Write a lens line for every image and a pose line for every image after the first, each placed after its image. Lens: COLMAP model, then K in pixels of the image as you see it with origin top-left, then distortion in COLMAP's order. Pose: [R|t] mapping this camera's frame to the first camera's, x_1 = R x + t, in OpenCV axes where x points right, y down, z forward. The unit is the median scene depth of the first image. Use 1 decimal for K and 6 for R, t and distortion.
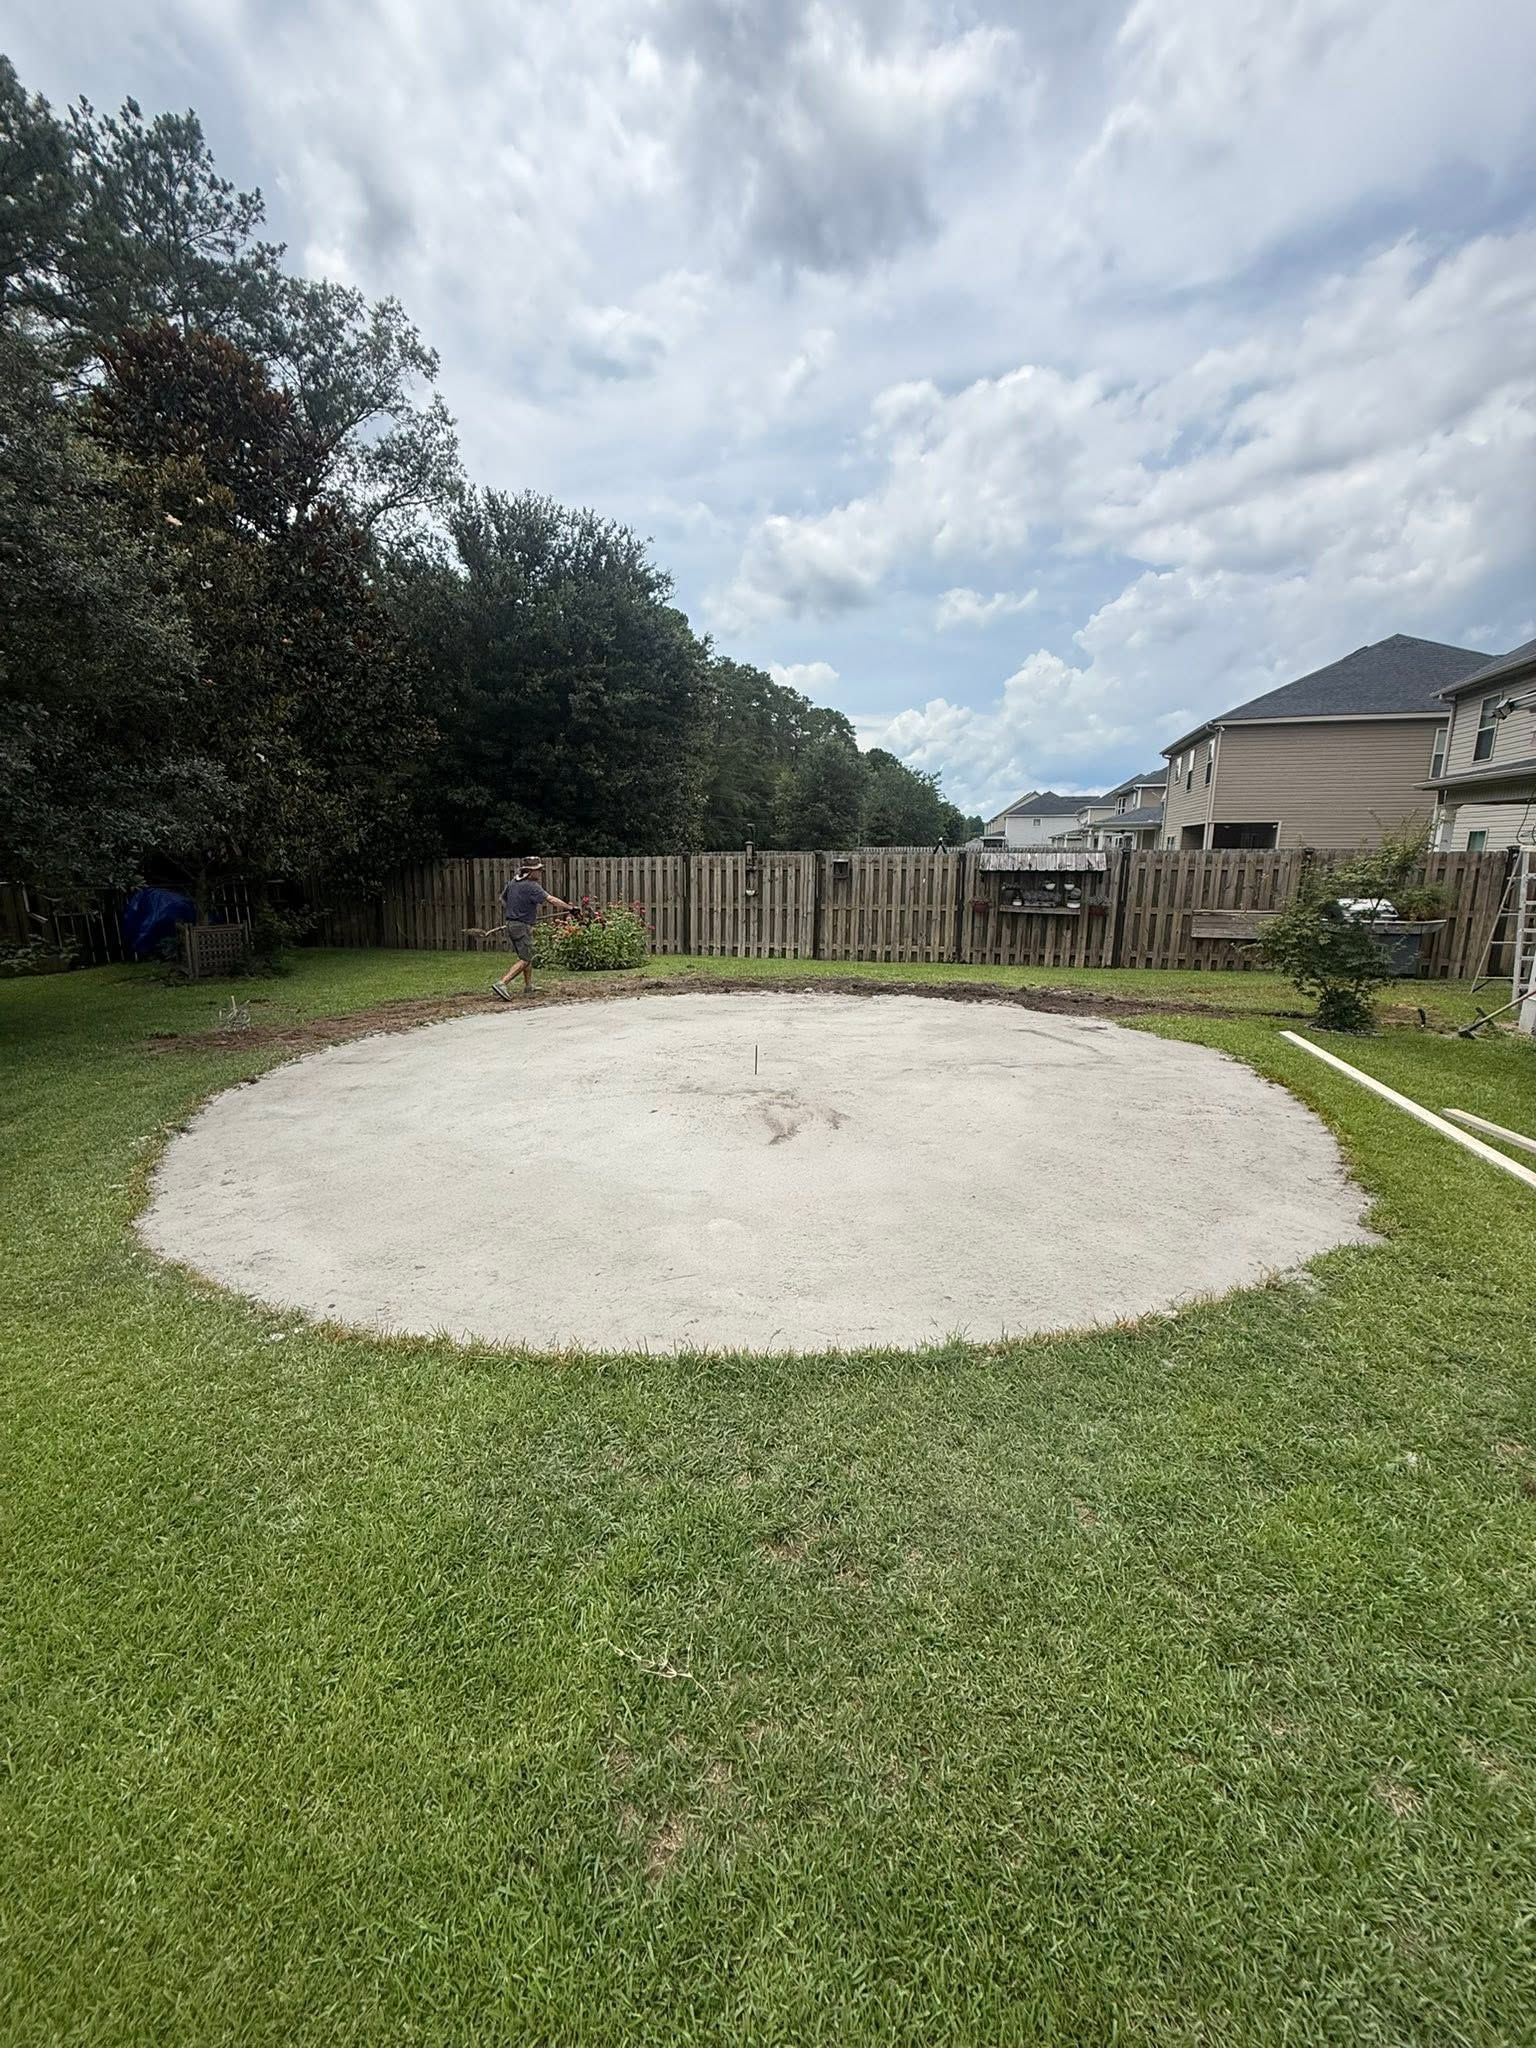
lens RADIAL K [[818.9, 0, 770.6], [0, 818.9, 1011.6], [0, 0, 1]] dist [-0.002584, 0.000070]
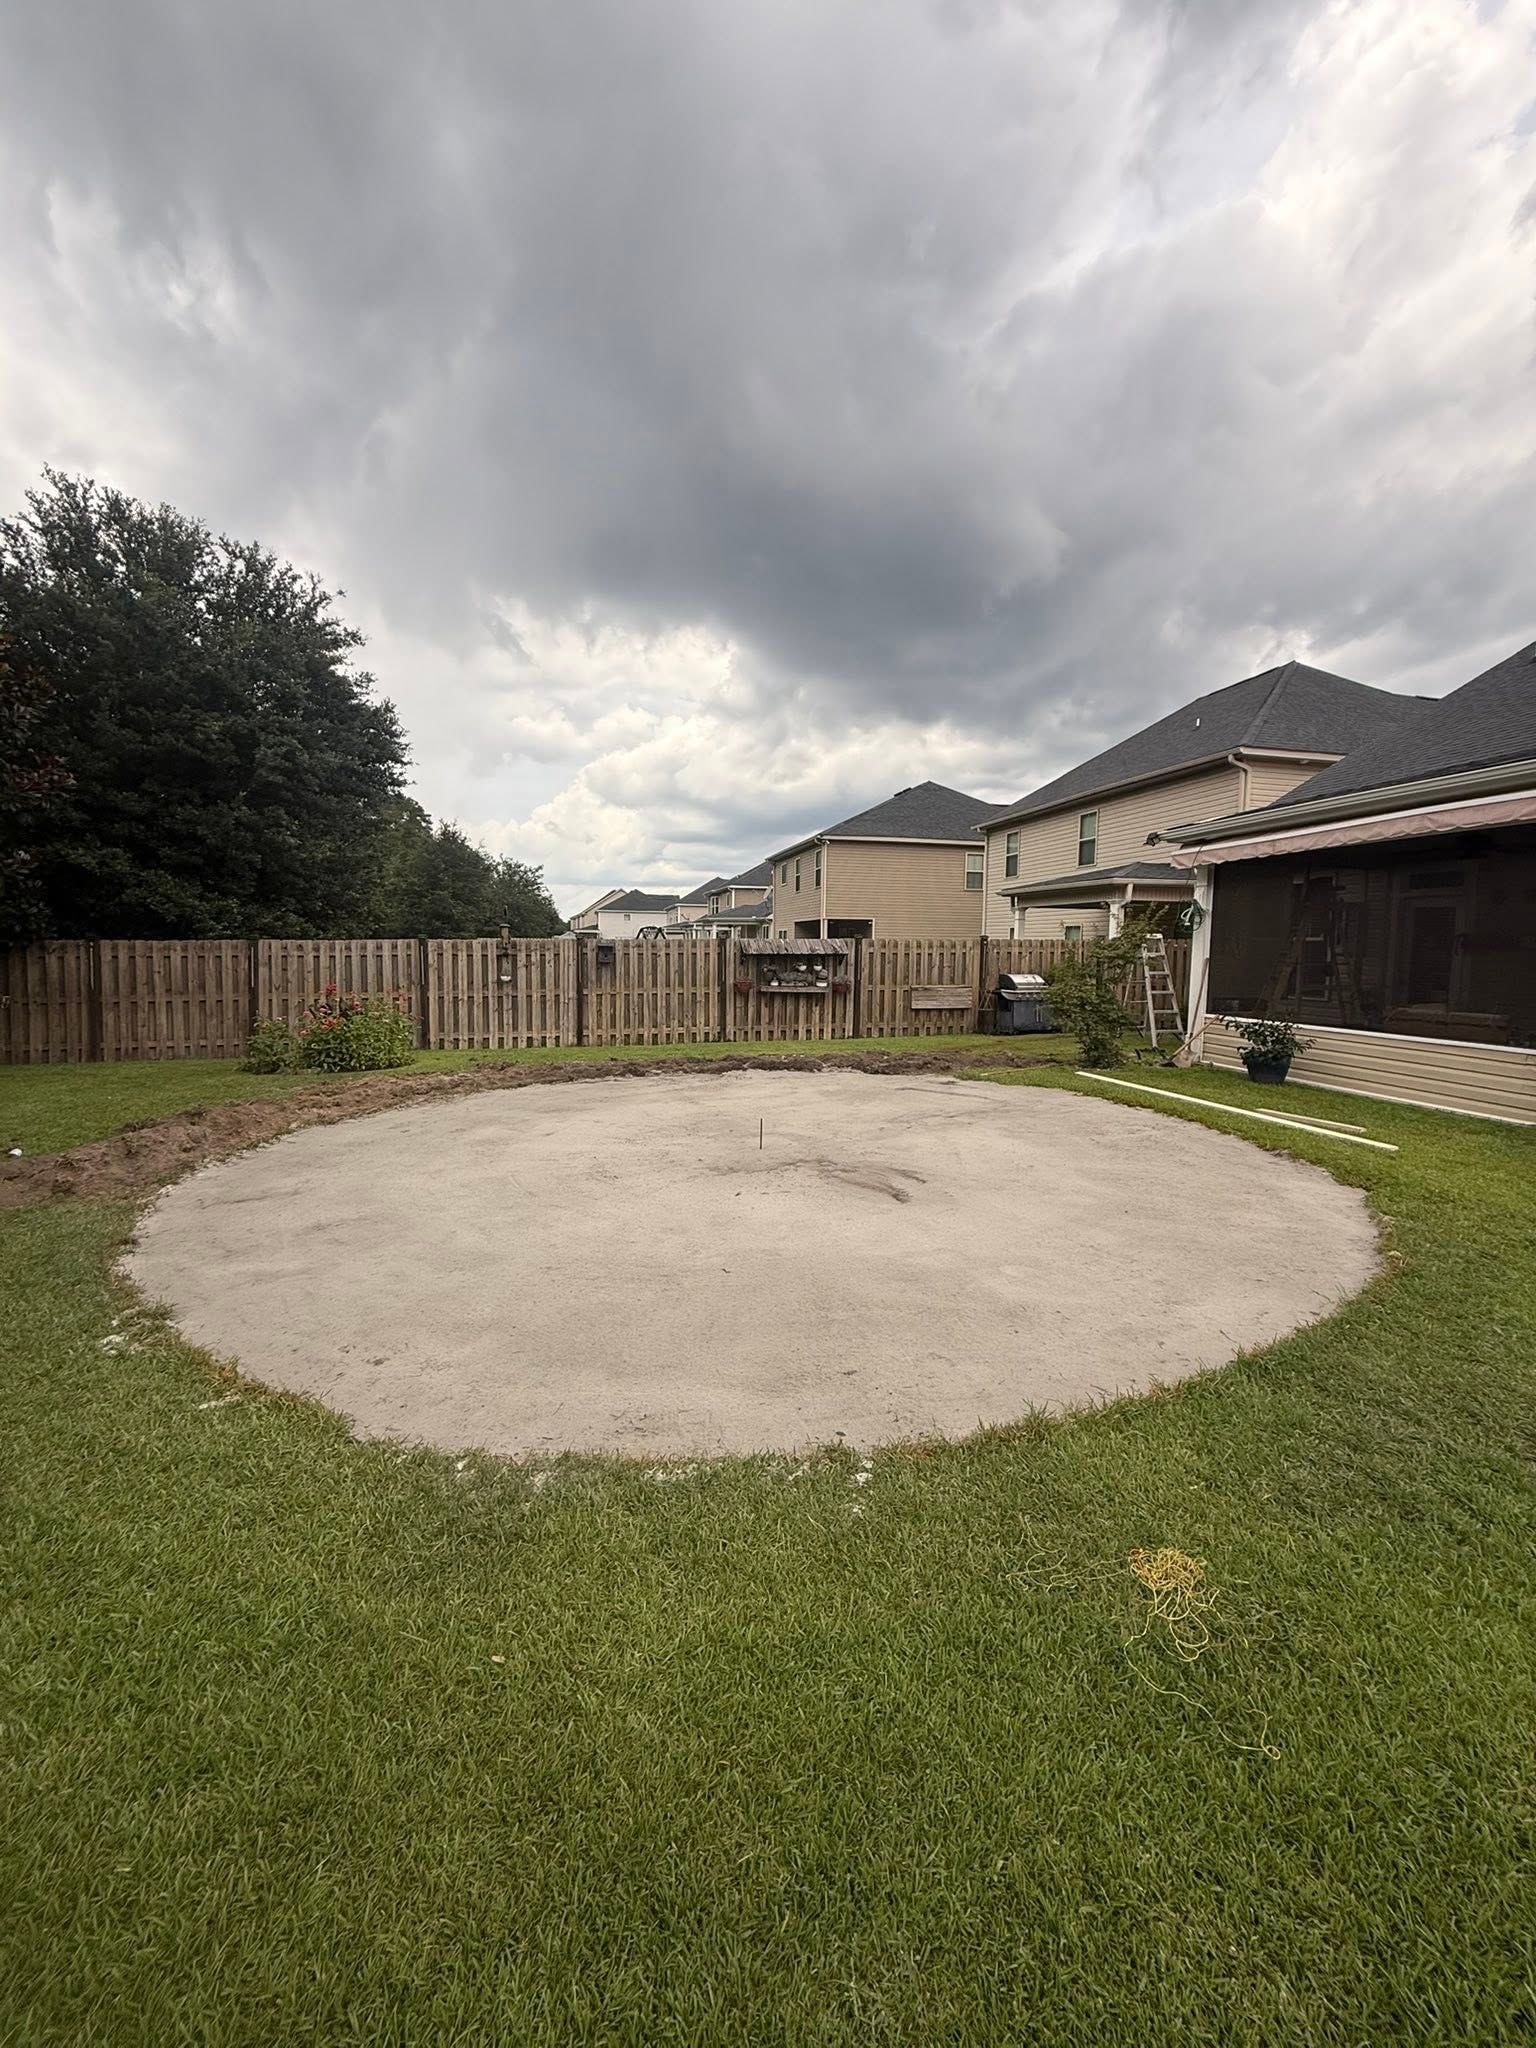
lens RADIAL K [[818.9, 0, 770.6], [0, 818.9, 1011.6], [0, 0, 1]] dist [-0.002584, 0.000070]
pose [[0.872236, -0.034023, 0.487900, -0.225748], [0.088661, 0.992049, -0.089324, 0.001062], [-0.480981, 0.121170, 0.868317, 0.060254]]
